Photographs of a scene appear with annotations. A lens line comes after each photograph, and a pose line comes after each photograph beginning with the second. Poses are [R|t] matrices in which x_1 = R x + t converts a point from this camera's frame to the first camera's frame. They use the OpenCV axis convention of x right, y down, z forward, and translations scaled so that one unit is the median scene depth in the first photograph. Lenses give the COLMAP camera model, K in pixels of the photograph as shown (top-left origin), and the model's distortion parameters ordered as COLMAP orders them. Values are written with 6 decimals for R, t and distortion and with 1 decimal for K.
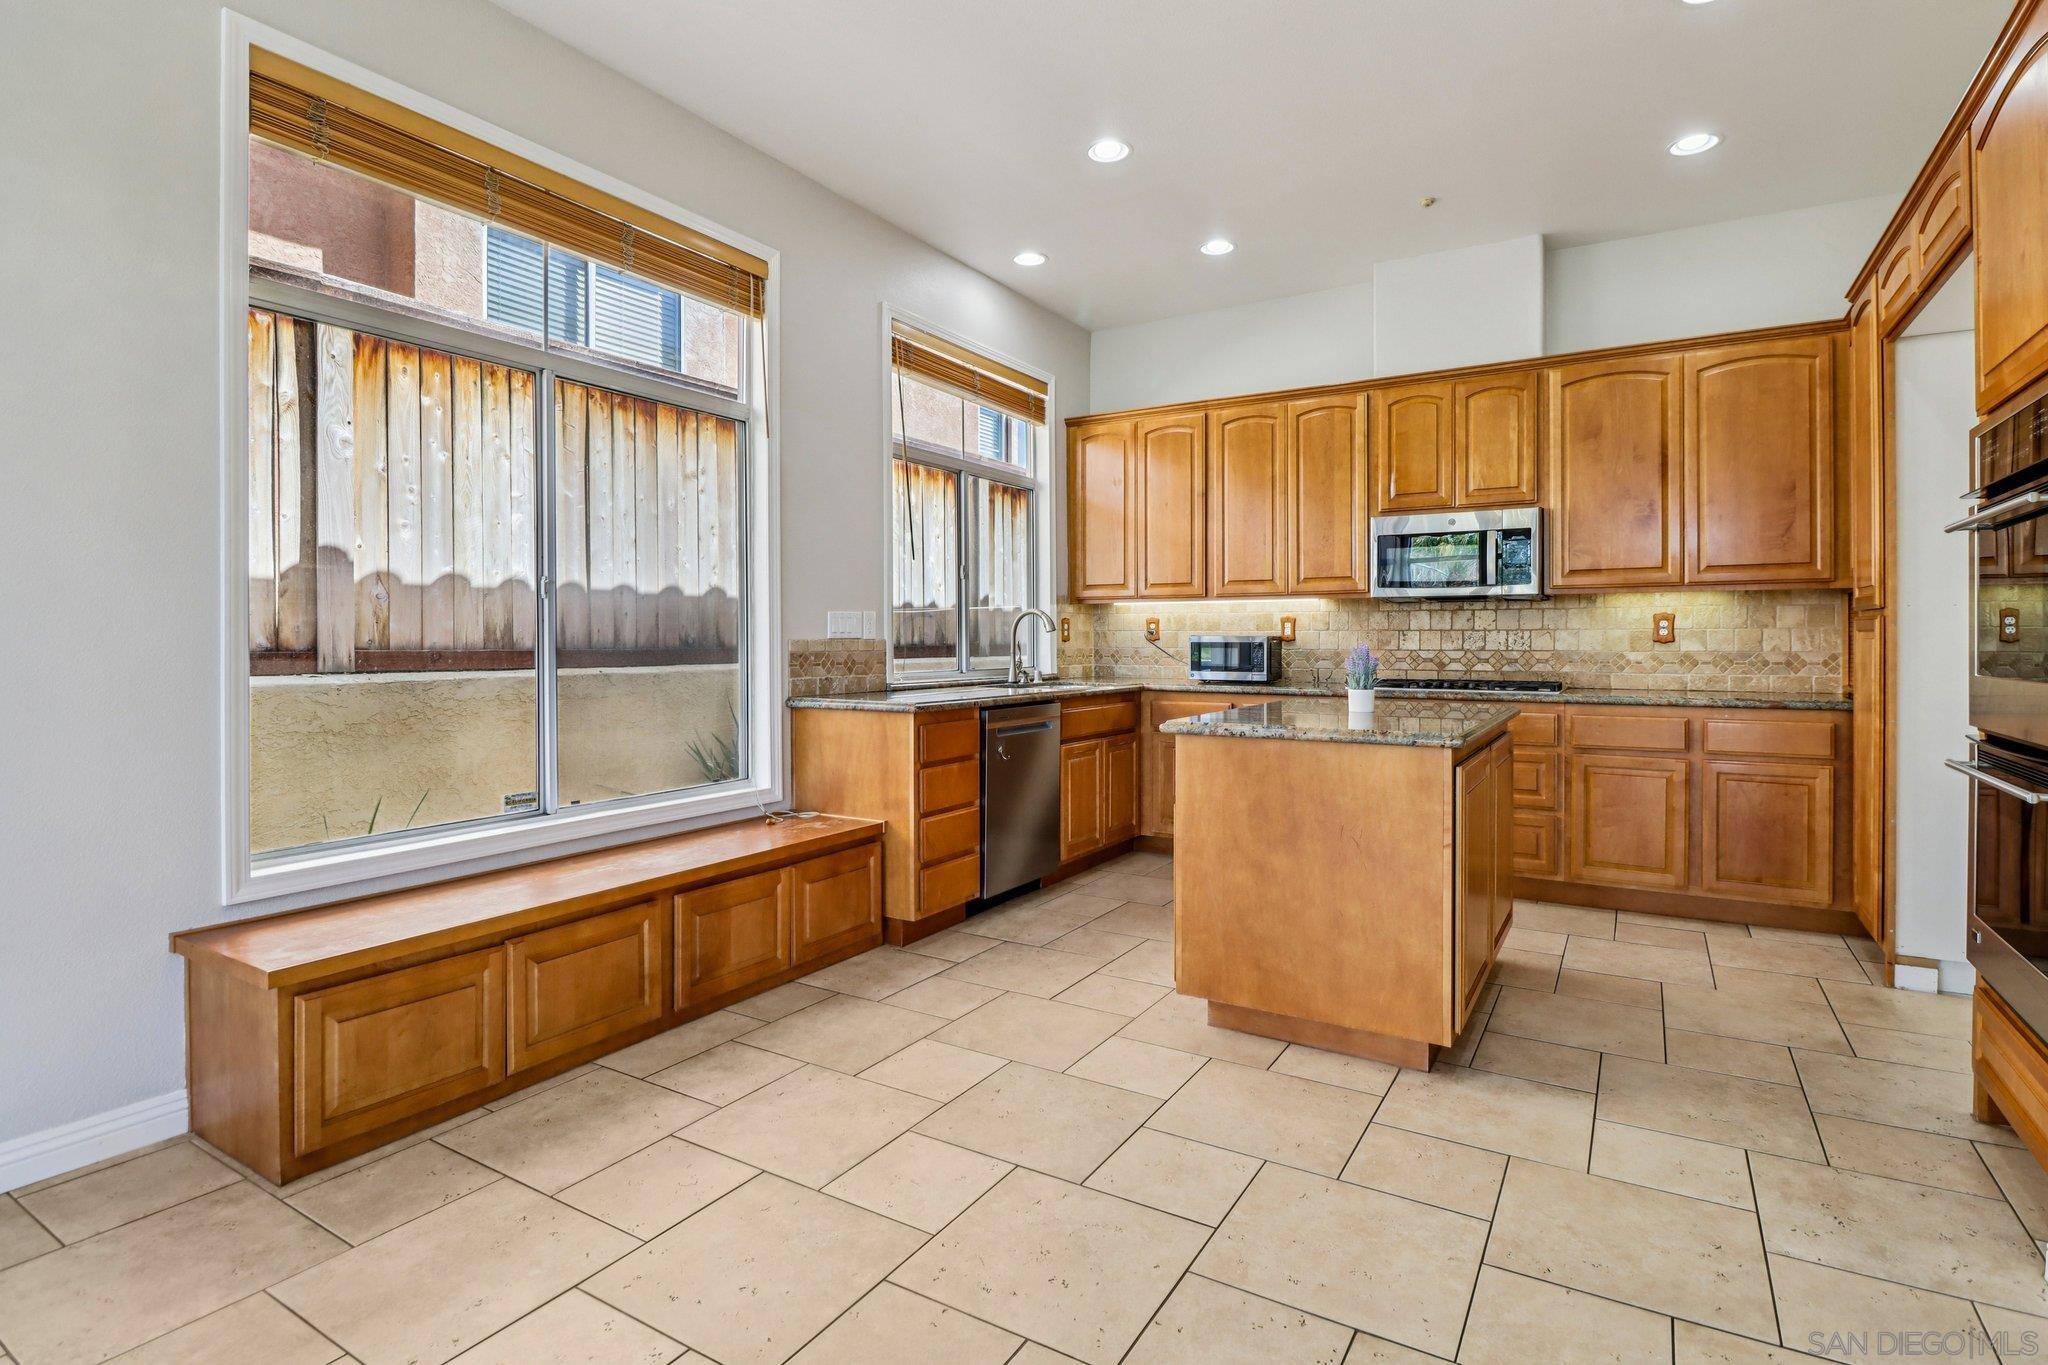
lens RADIAL K [[994.2, 0, 1037.2], [0, 994.2, 641.3], [0, 0, 1]] dist [-0.003090, -0.012850]
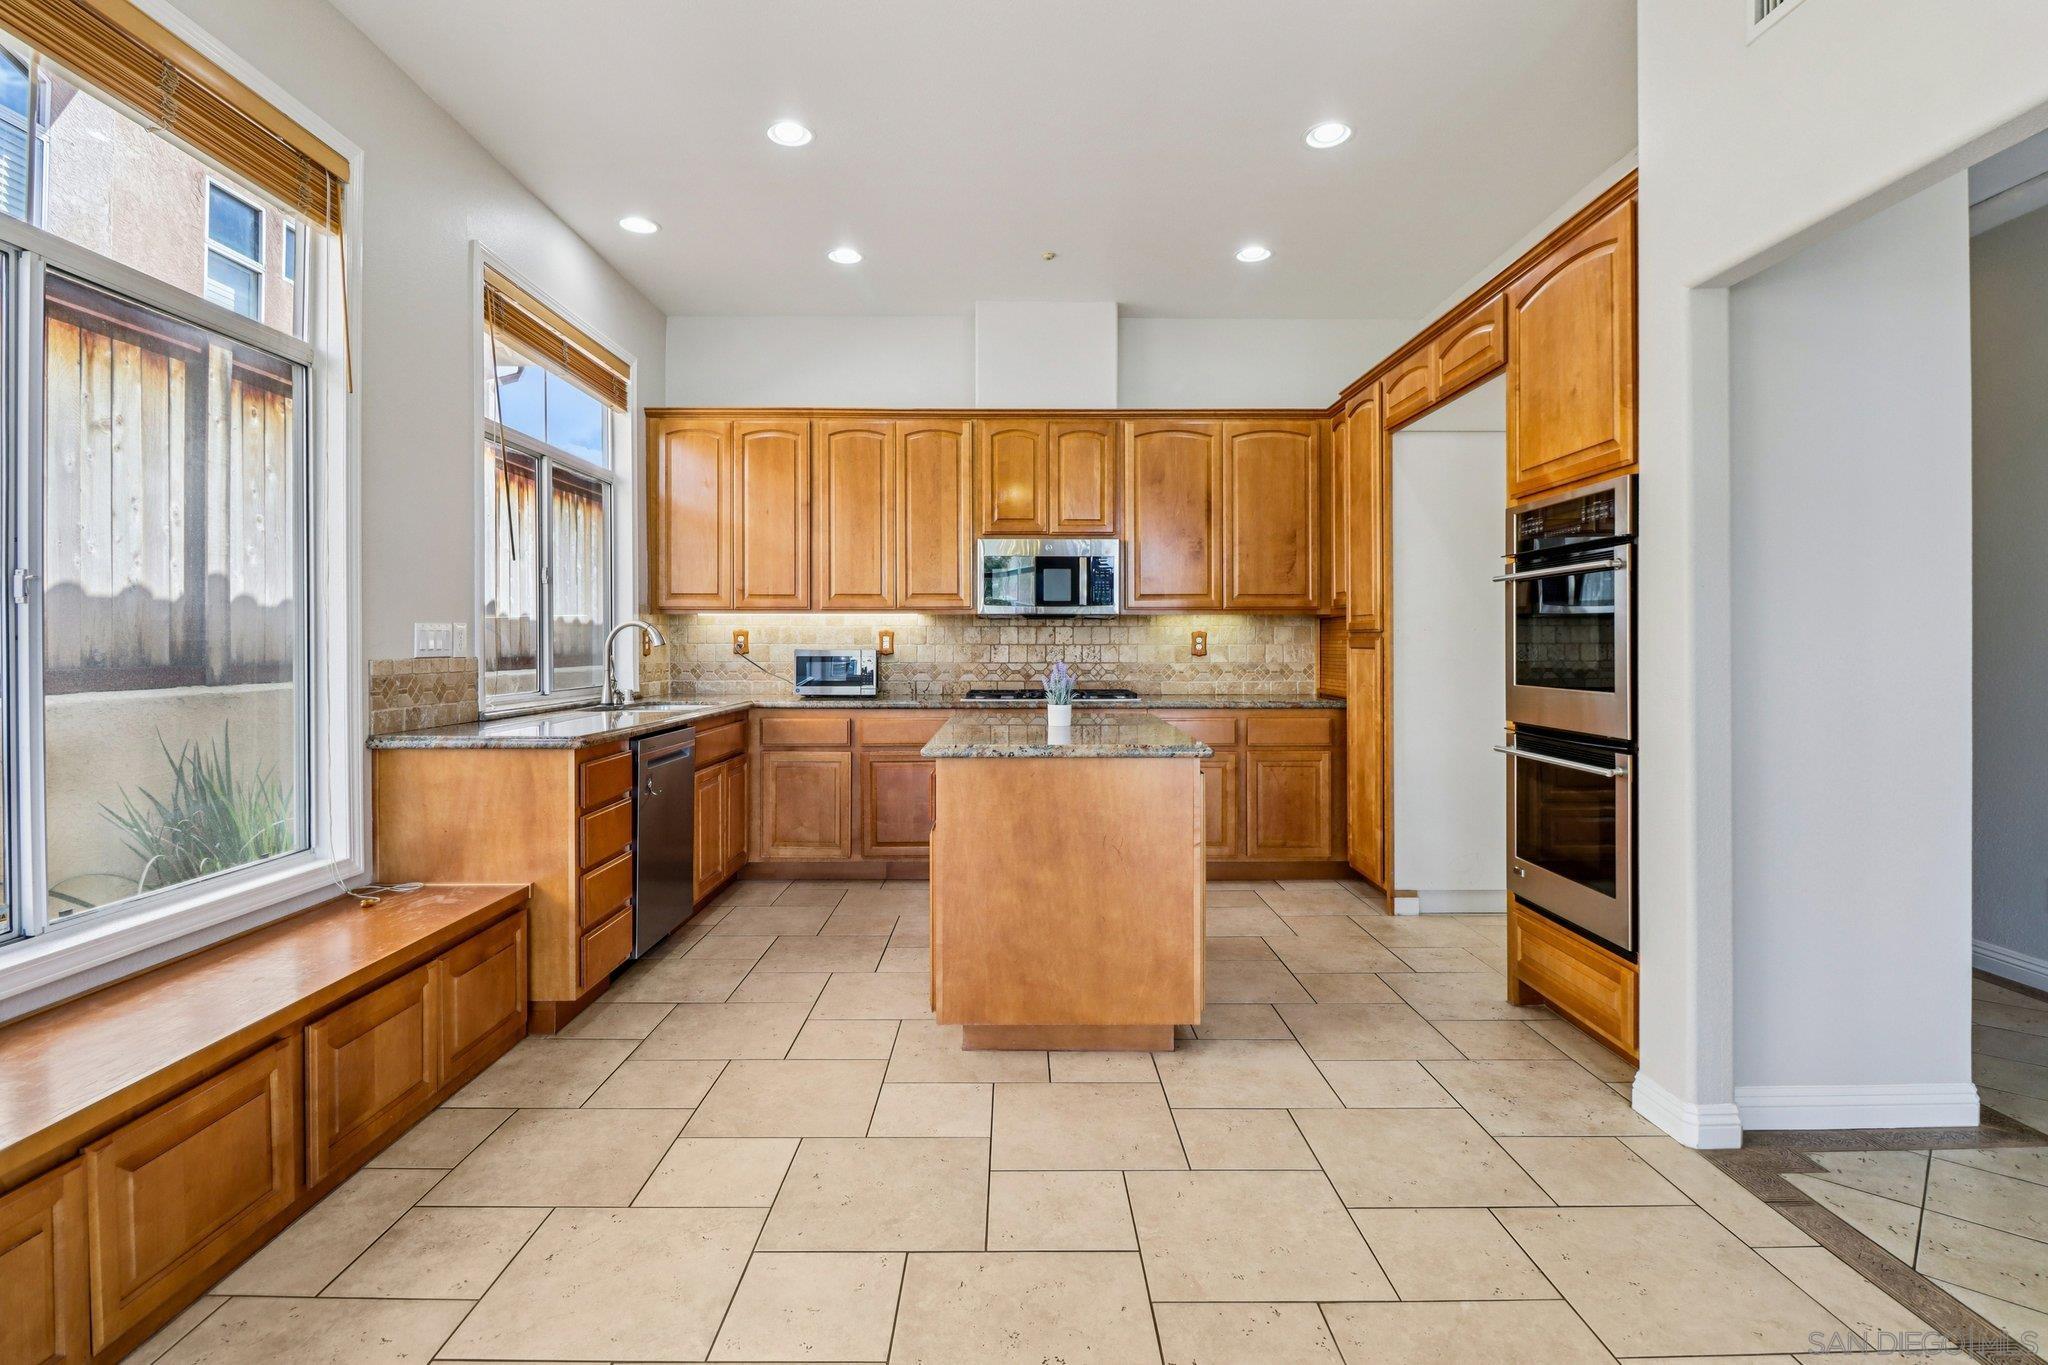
lens RADIAL K [[978.6, 0, 1039.0], [0, 978.6, 643.8], [0, 0, 1]] dist [0.001772, -0.013973]
pose [[0.854058, 0.001365, 0.520176, -0.204175], [0.000565, 0.999994, -0.003552, -0.011464], [-0.520177, 0.003327, 0.854052, 0.095363]]
